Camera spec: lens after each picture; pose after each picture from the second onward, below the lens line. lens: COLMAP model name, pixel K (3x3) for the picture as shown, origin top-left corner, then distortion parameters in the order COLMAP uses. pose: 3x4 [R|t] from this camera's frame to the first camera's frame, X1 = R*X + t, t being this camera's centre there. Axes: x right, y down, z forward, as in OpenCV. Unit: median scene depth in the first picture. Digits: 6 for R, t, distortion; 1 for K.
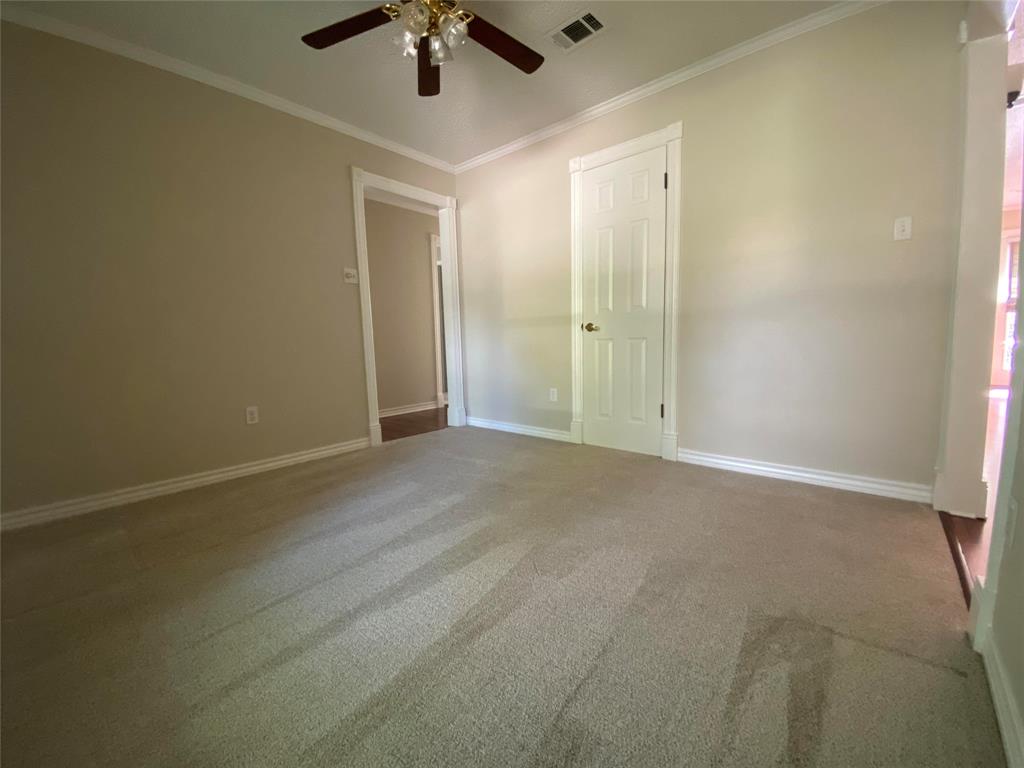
lens RADIAL K [[420.8, 0, 509.0], [0, 420.8, 384.8], [0, 0, 1]] dist [0.021095, -0.018207]
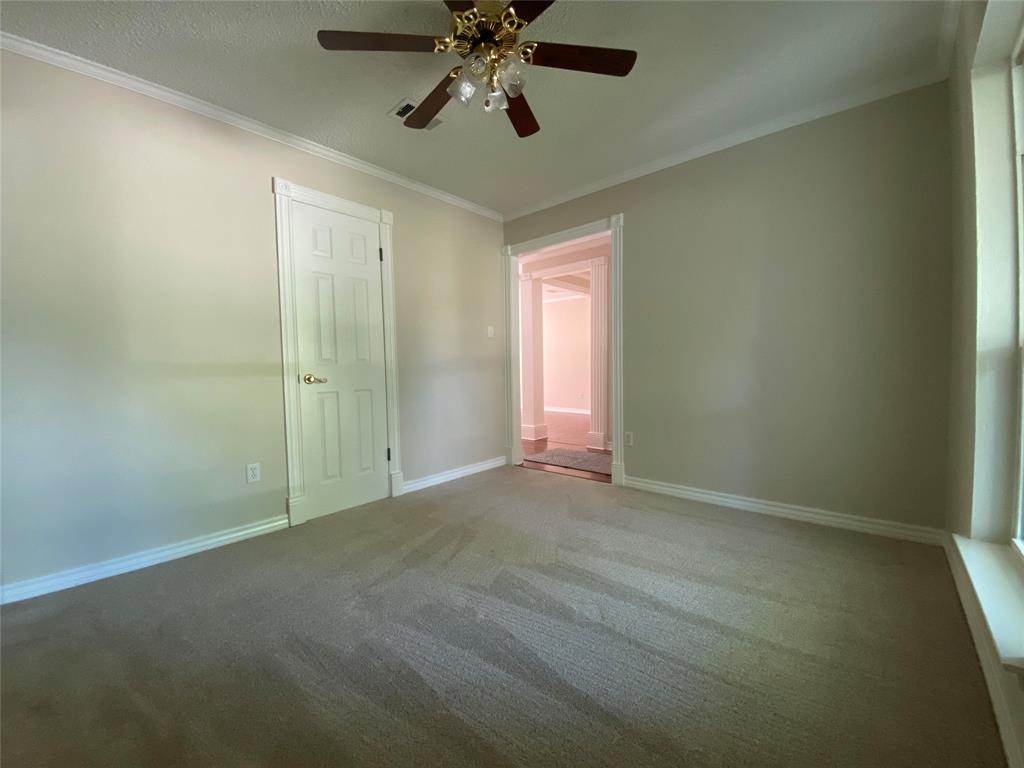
lens RADIAL K [[420.8, 0, 509.0], [0, 420.8, 384.8], [0, 0, 1]] dist [0.021095, -0.018207]
pose [[-0.006110, -0.009097, 0.999940, -0.684750], [0.136072, 0.990650, 0.009844, -0.080845], [-0.990680, 0.136124, -0.004815, 0.616862]]
